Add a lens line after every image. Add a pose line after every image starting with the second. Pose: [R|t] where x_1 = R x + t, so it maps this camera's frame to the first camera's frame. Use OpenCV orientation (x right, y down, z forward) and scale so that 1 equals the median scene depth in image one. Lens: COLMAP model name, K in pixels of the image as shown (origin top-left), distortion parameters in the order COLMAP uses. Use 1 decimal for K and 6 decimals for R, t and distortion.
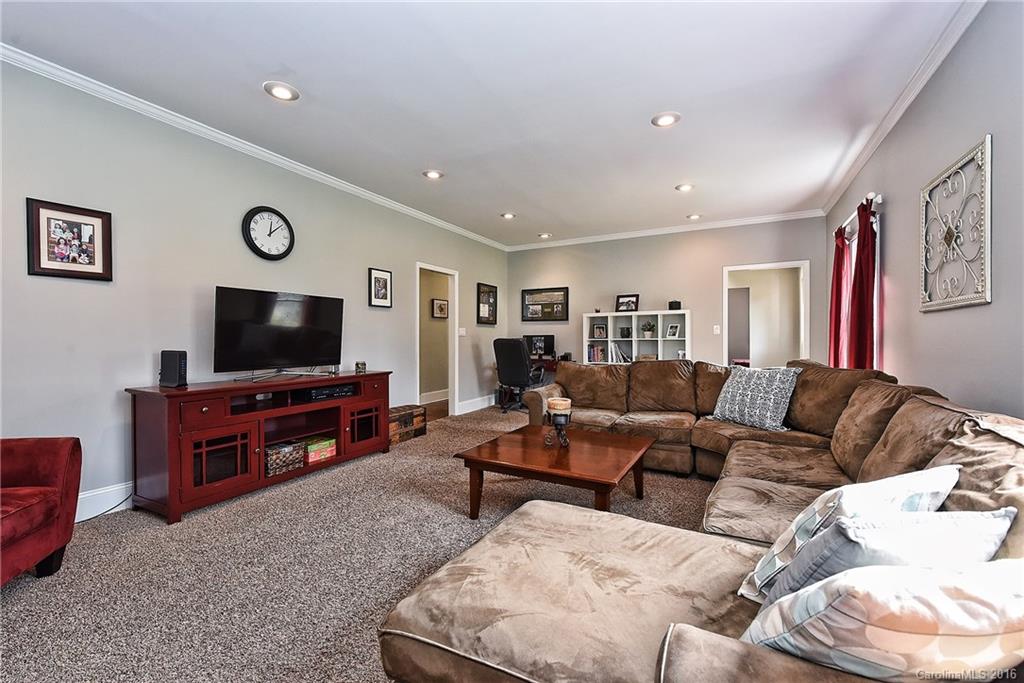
lens RADIAL K [[416.2, 0, 516.5], [0, 416.2, 343.2], [0, 0, 1]] dist [0.000520, -0.000016]
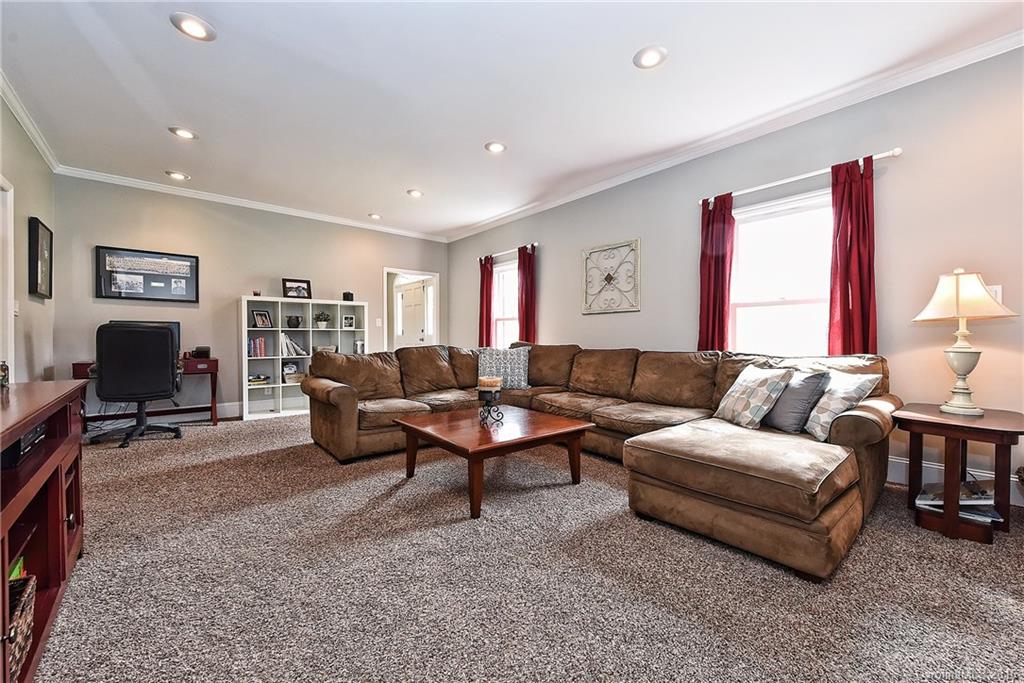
lens RADIAL K [[405.5, 0, 515.8], [0, 405.5, 340.6], [0, 0, 1]] dist [-0.001038, -0.000099]
pose [[0.354711, -0.002351, 0.934973, -0.378077], [0.010514, 0.999944, -0.001474, 0.020205], [-0.934917, 0.010353, 0.354715, 0.261097]]
